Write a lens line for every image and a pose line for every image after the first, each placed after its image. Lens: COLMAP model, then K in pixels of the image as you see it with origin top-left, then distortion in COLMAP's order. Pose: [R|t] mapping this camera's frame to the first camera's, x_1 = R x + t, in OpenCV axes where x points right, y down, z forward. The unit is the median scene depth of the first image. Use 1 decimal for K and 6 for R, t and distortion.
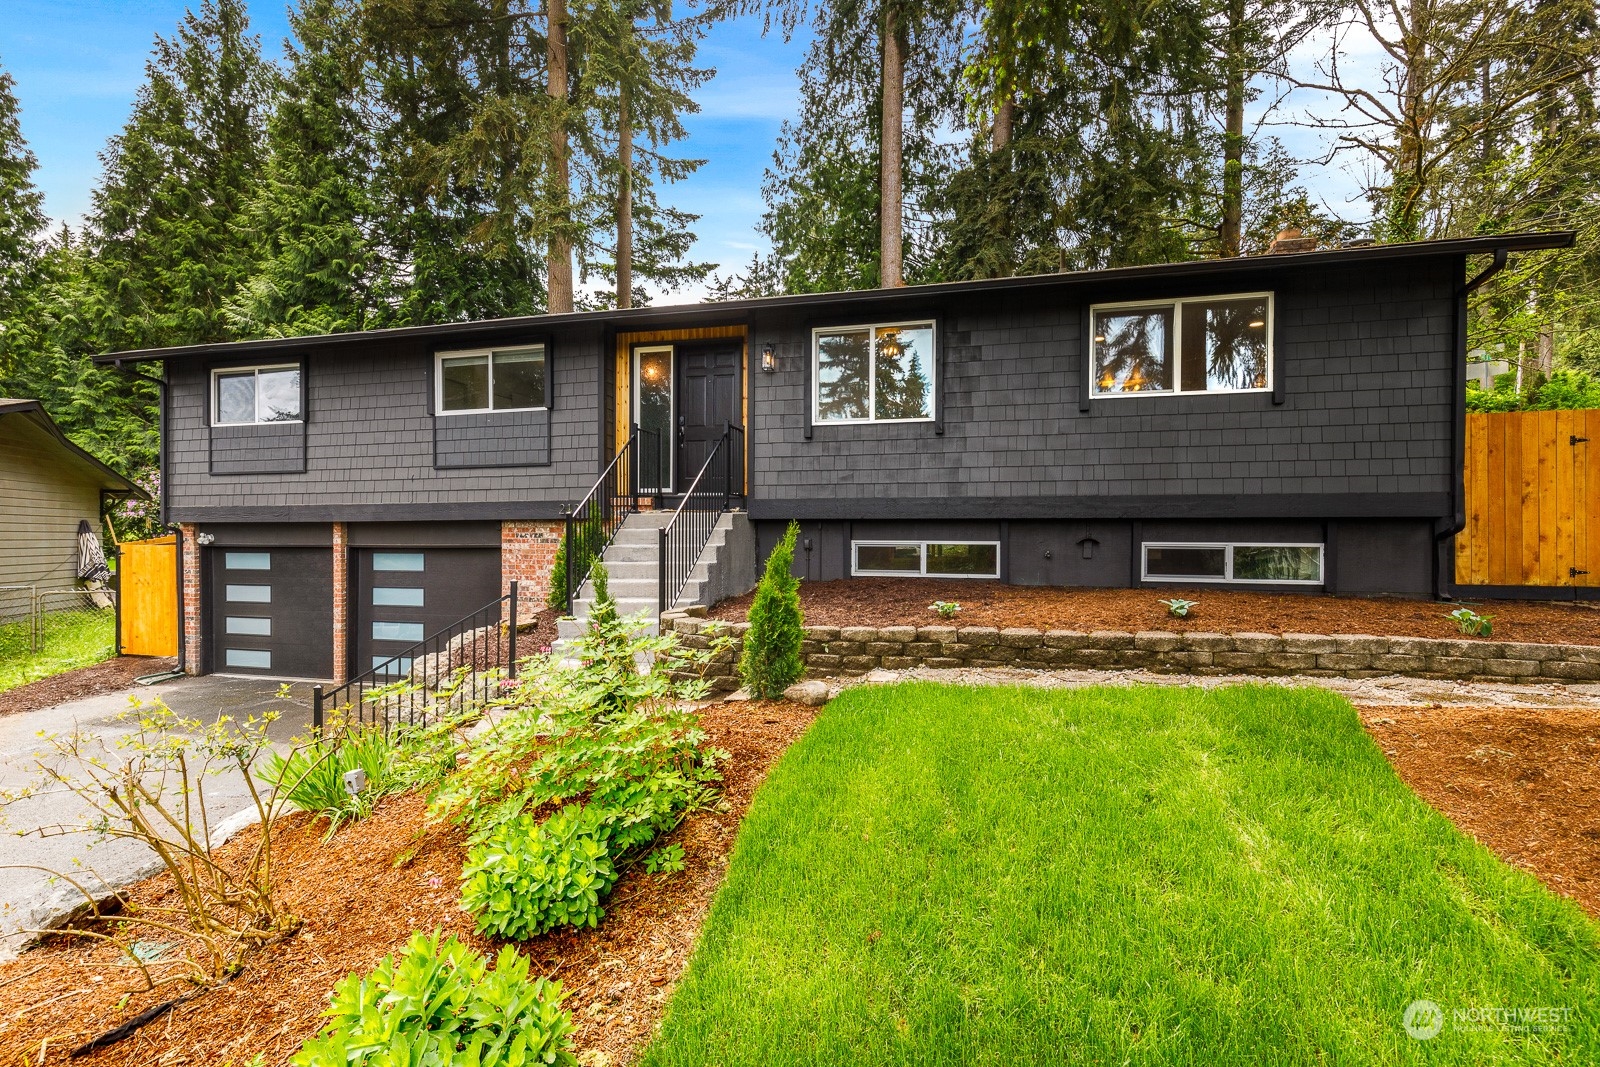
lens RADIAL K [[724.0, 0, 808.3], [0, 724.0, 530.5], [0, 0, 1]] dist [0.007379, -0.001172]
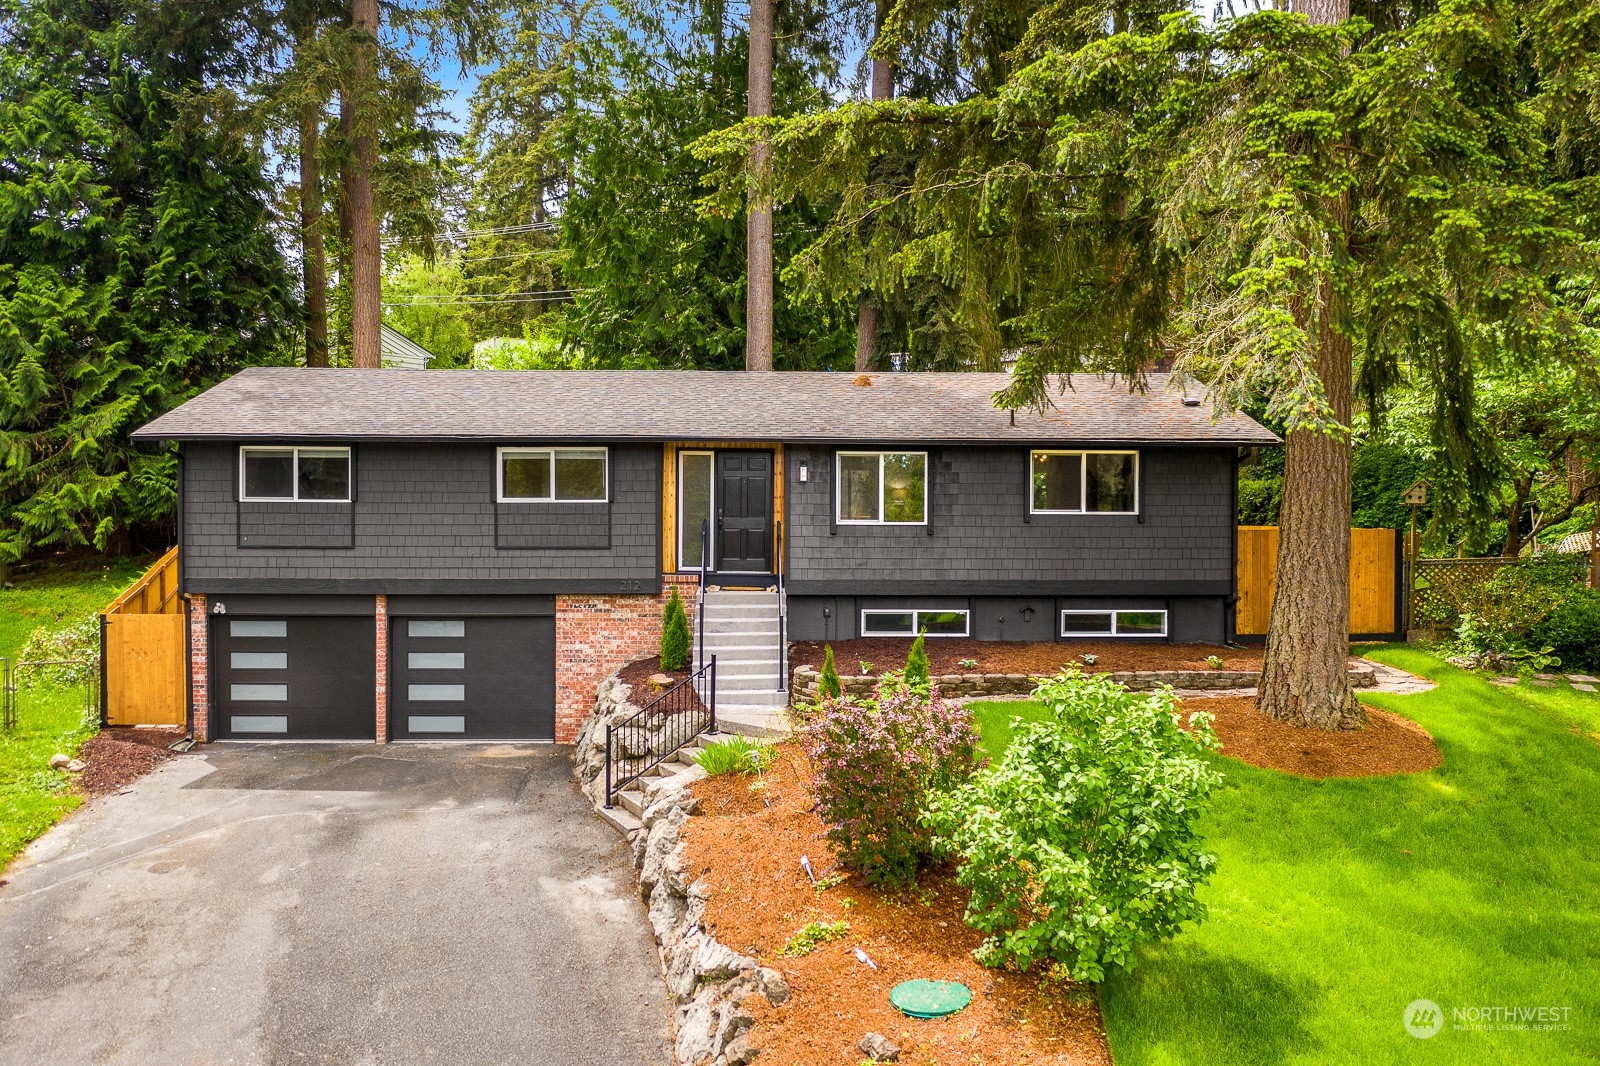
lens RADIAL K [[1275.0, 0, 810.5], [0, 1275.0, 478.7], [0, 0, 1]] dist [-0.042122, 0.019117]
pose [[0.958111, 0.008069, 0.286284, -0.626657], [-0.004940, 0.999920, -0.011651, -0.177545], [-0.286355, 0.009748, 0.958074, -1.084581]]
